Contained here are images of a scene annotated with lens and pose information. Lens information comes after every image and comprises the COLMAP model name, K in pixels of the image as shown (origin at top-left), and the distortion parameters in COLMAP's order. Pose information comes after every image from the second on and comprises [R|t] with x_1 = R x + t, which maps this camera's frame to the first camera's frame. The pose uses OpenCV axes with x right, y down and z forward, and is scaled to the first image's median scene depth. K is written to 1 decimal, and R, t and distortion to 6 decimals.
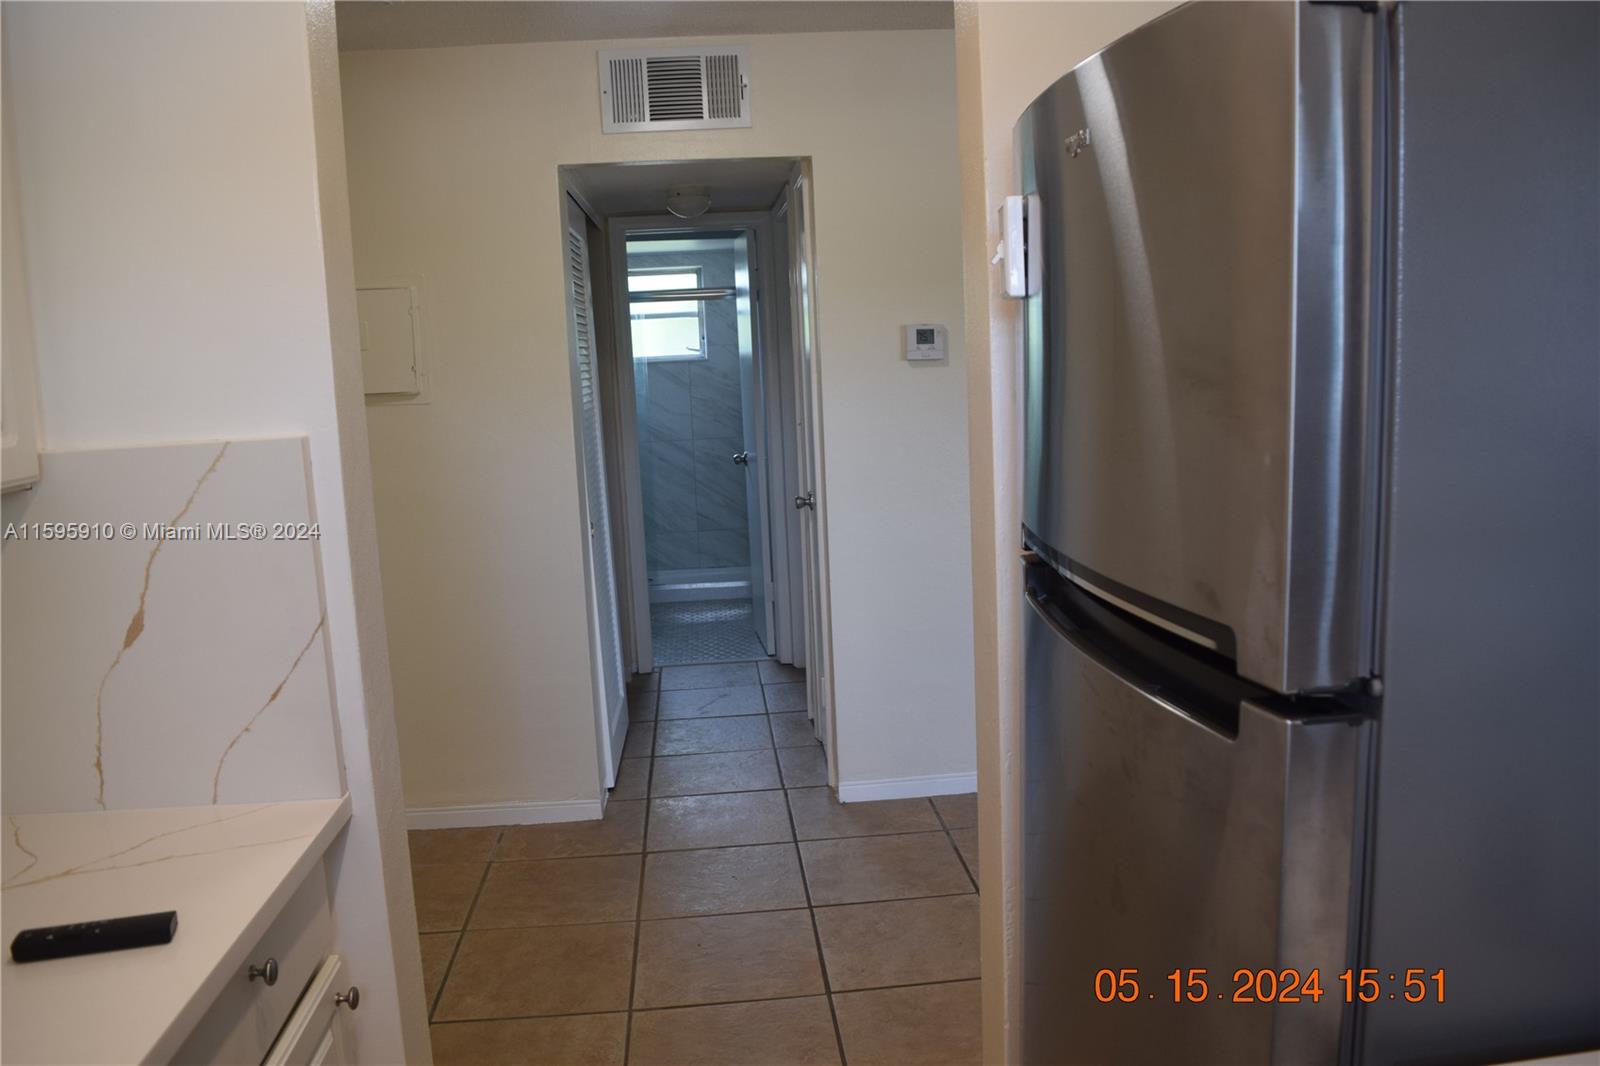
lens RADIAL K [[1248.1, 0, 798.6], [0, 1248.1, 535.9], [0, 0, 1]] dist [-0.067639, 0.004431]
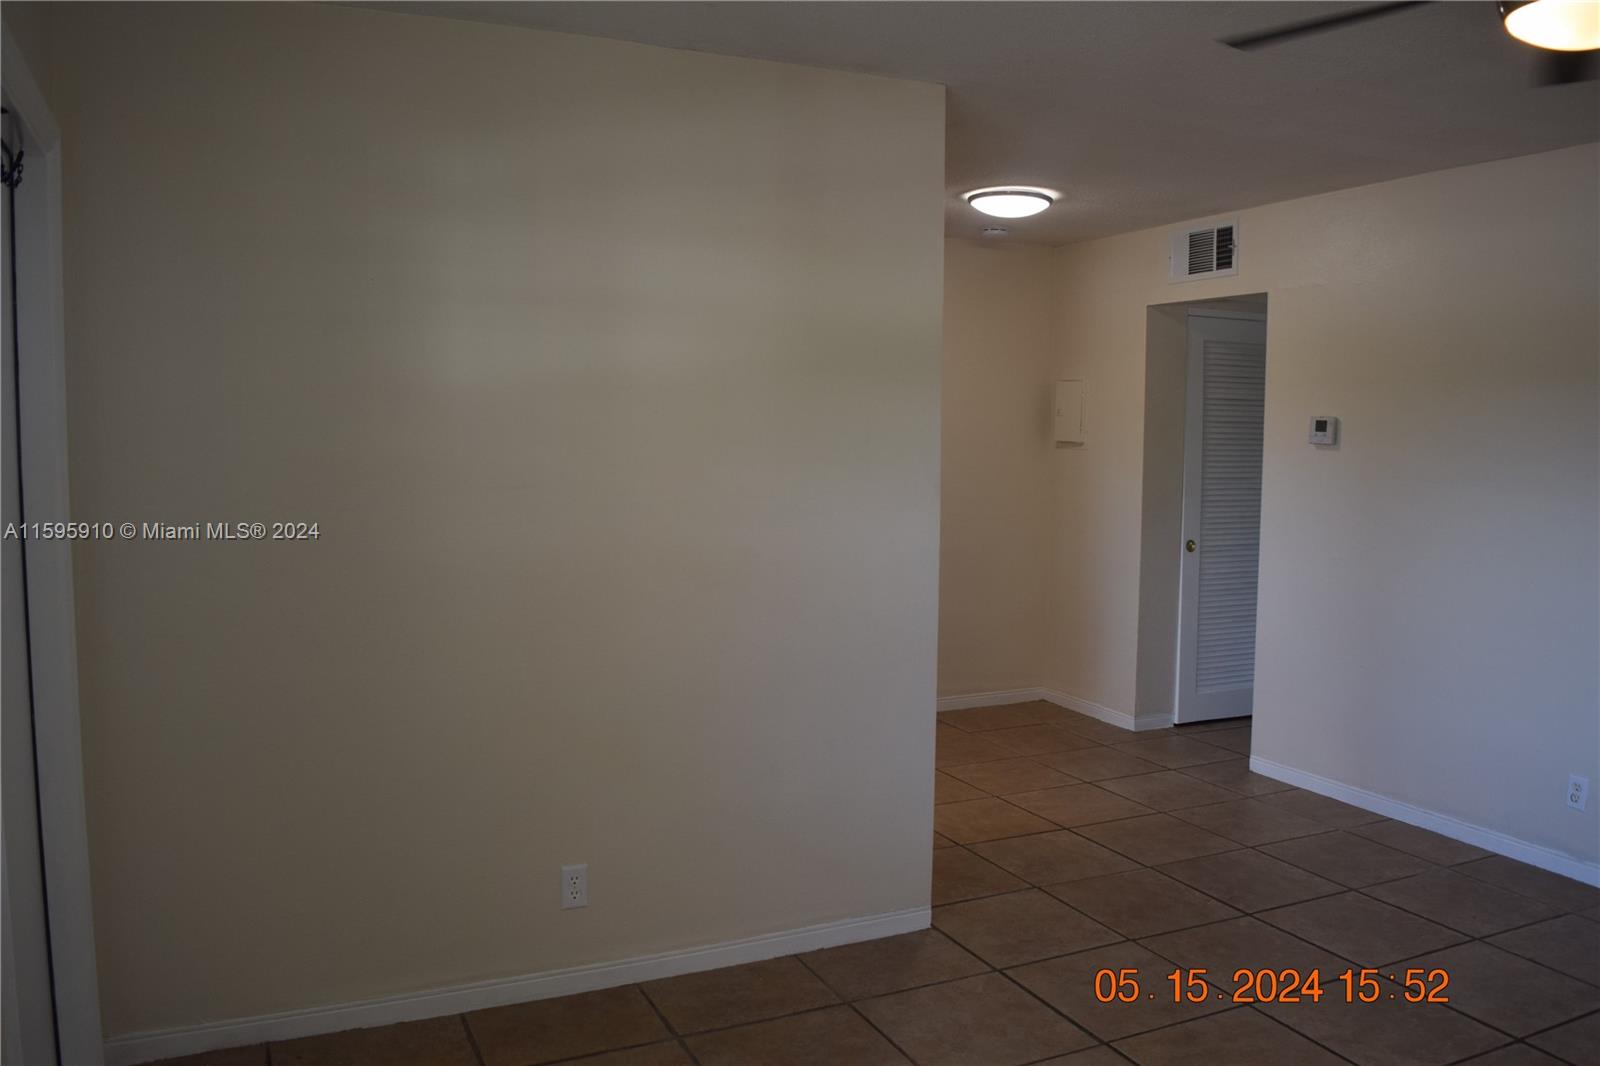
lens RADIAL K [[1254.3, 0, 804.5], [0, 1254.3, 534.7], [0, 0, 1]] dist [-0.096613, 0.022986]
pose [[0.356196, 0.130567, -0.925244, 1.130864], [-0.161211, 0.983928, 0.076787, -0.062010], [0.920400, 0.121809, 0.371520, 0.046034]]
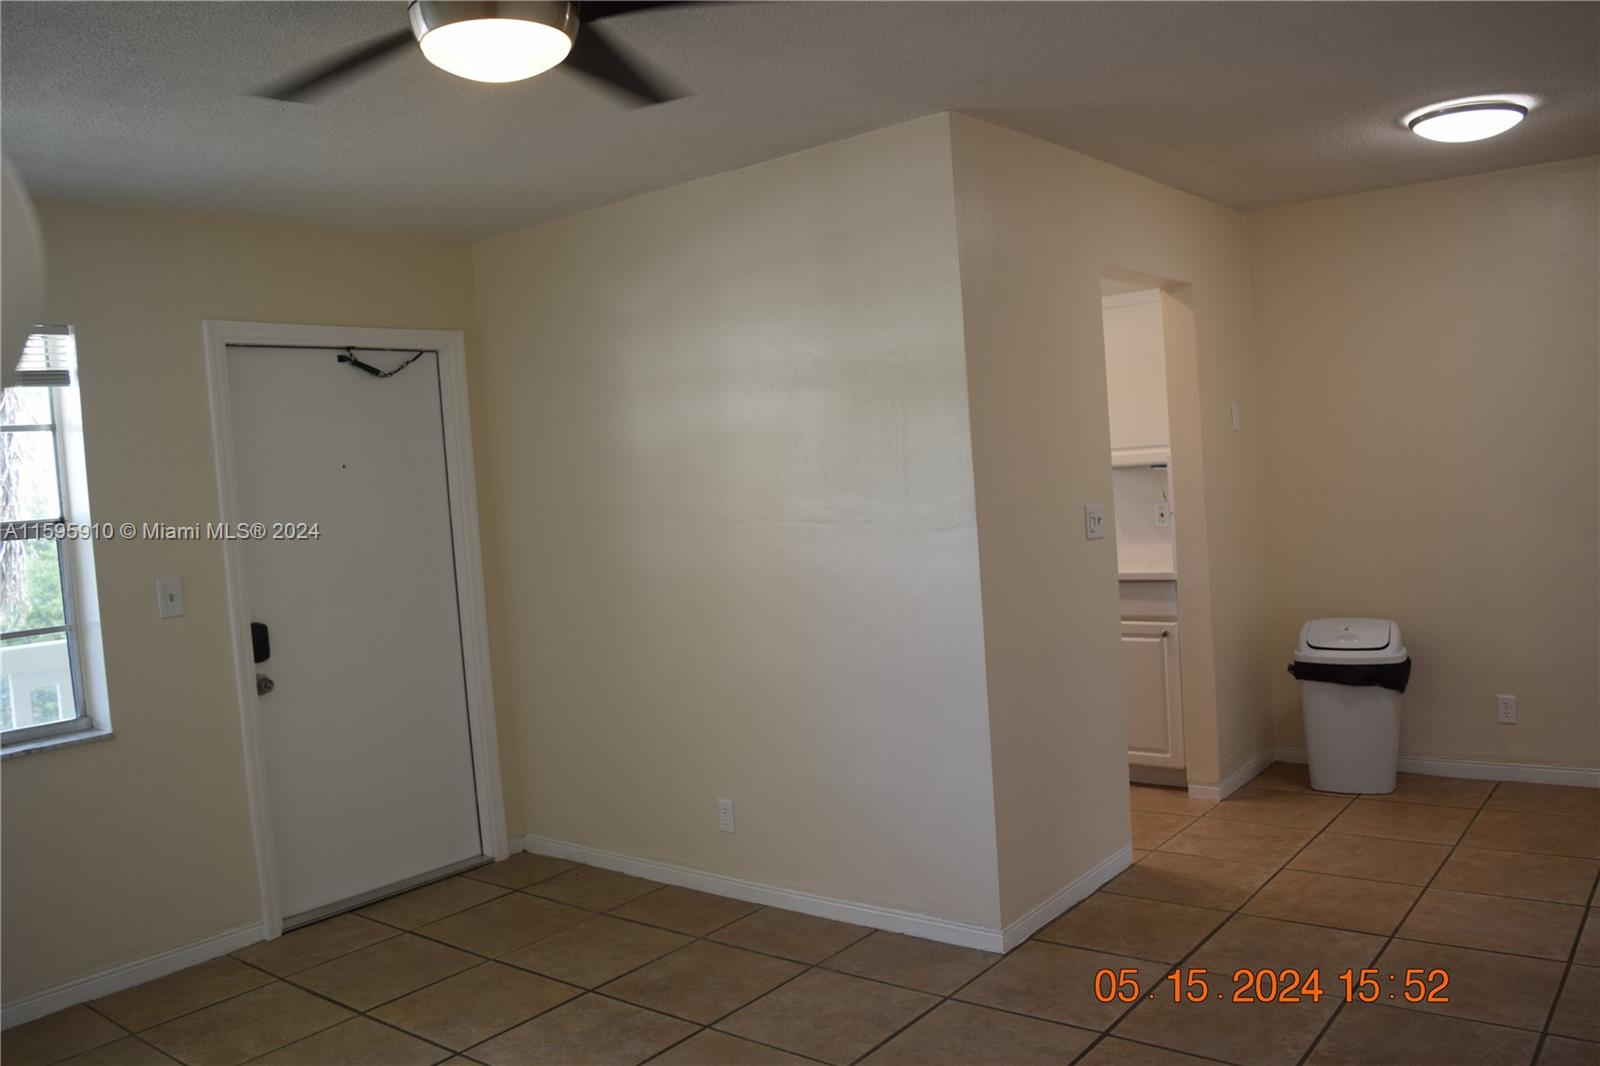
lens RADIAL K [[1254.3, 0, 804.5], [0, 1254.3, 534.7], [0, 0, 1]] dist [-0.096613, 0.022986]
pose [[-0.679325, 0.132905, -0.721702, 1.055143], [-0.002008, 0.983123, 0.182937, -0.189936], [0.733835, 0.125723, -0.667593, 1.011166]]
